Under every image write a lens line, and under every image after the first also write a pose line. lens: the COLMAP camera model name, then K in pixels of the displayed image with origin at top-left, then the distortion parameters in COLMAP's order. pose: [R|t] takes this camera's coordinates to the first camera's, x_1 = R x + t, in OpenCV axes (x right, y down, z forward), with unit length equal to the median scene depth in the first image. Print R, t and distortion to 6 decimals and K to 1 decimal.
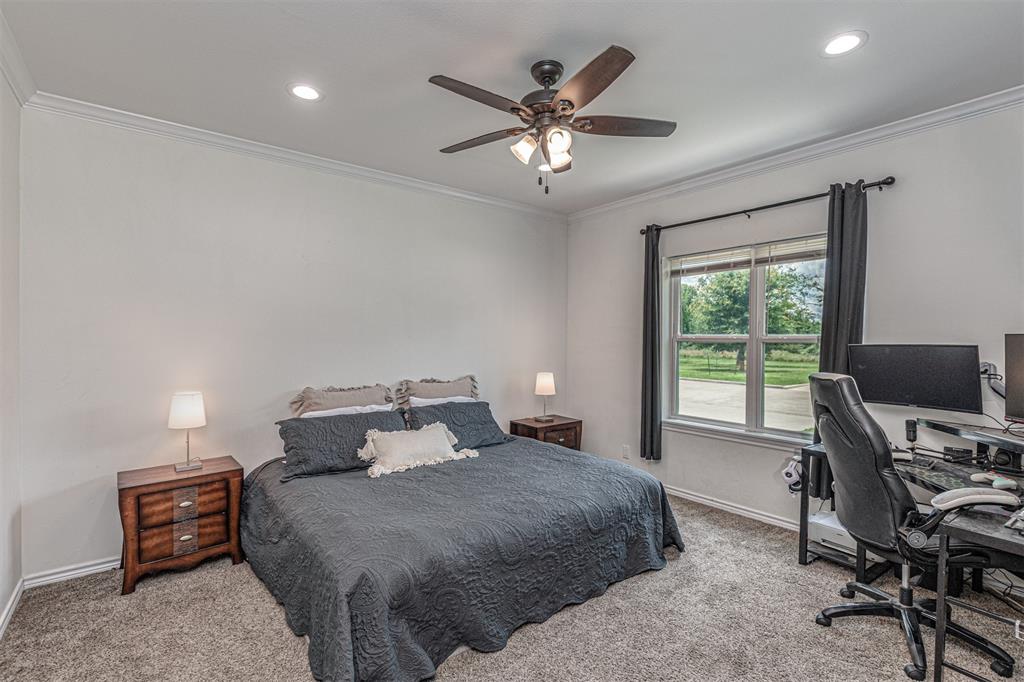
lens RADIAL K [[468.5, 0, 513.6], [0, 468.5, 339.7], [0, 0, 1]] dist [0.001009, -0.001393]
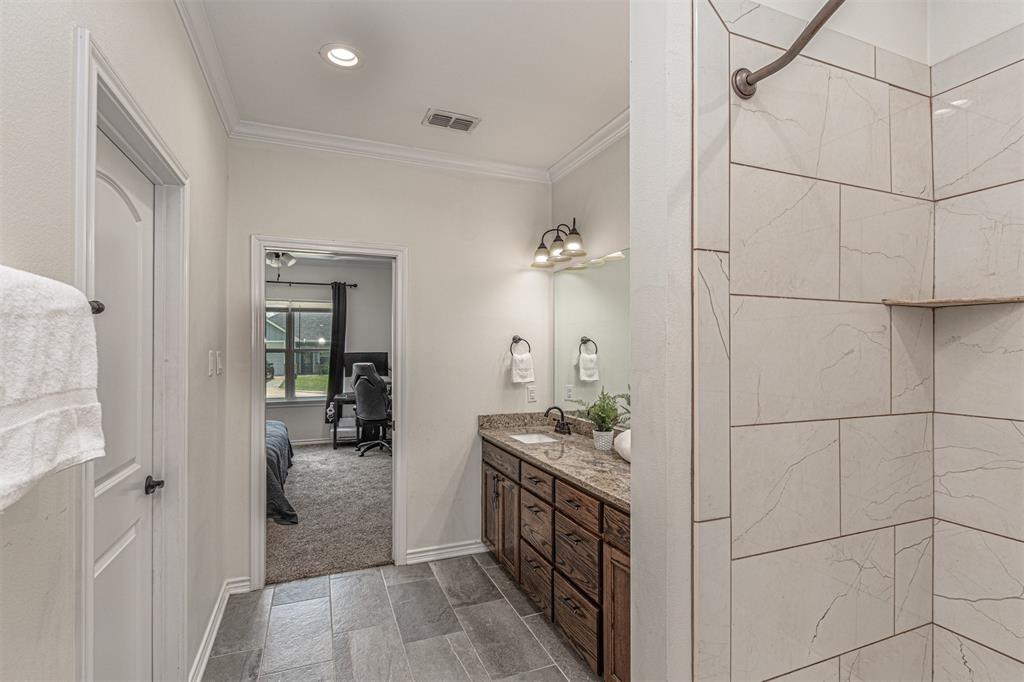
lens RADIAL K [[468.5, 0, 512.2], [0, 468.5, 345.6], [0, 0, 1]] dist [0.001009, -0.001393]
pose [[0.270864, 0.002680, 0.962614, -1.221416], [0.011866, 0.999911, -0.006123, 0.000507], [-0.962545, 0.013081, 0.270808, -0.413334]]
